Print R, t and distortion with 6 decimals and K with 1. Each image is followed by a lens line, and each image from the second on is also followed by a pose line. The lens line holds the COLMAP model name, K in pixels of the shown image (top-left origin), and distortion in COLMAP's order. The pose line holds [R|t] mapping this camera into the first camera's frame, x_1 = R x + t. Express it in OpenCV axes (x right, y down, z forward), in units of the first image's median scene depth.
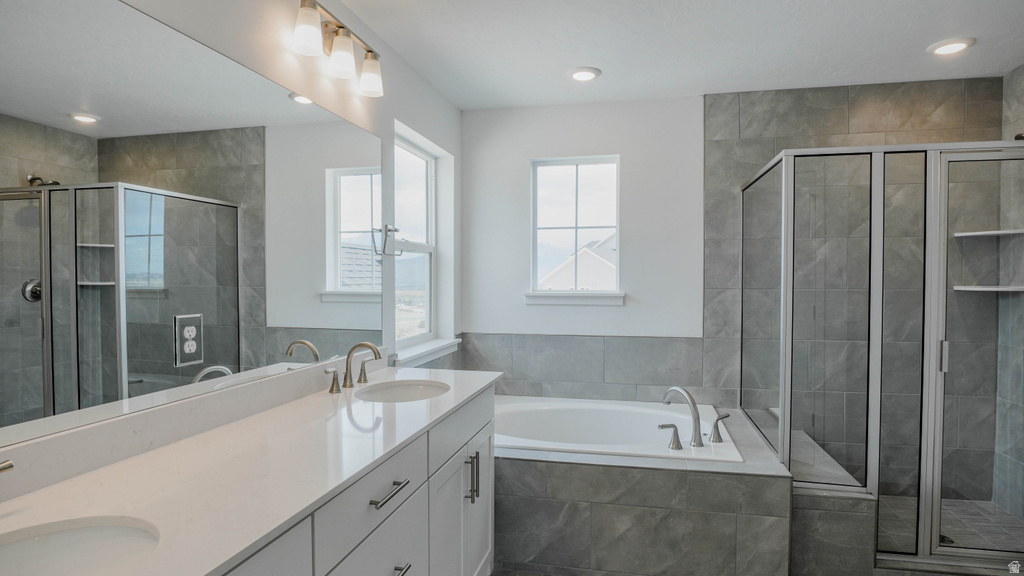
lens RADIAL K [[556.5, 0, 515.5], [0, 556.5, 287.9], [0, 0, 1]] dist [-0.027962, 0.002653]
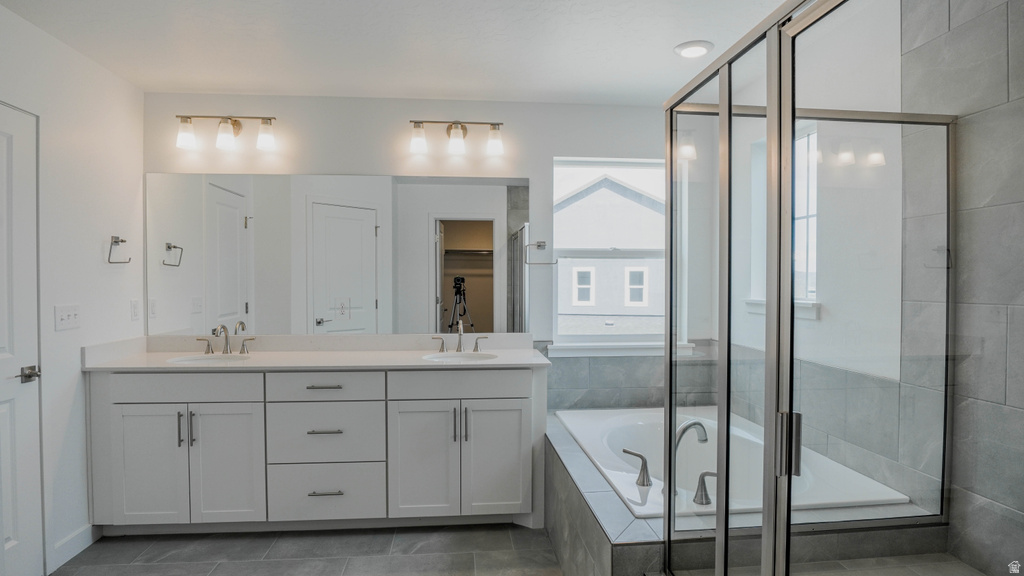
lens RADIAL K [[556.5, 0, 514.9], [0, 556.5, 288.1], [0, 0, 1]] dist [-0.027962, 0.002653]
pose [[0.318238, 0.011958, -0.947935, 0.763791], [-0.018436, 0.999809, 0.006423, -0.007863], [0.947831, 0.015432, 0.318398, 0.405785]]
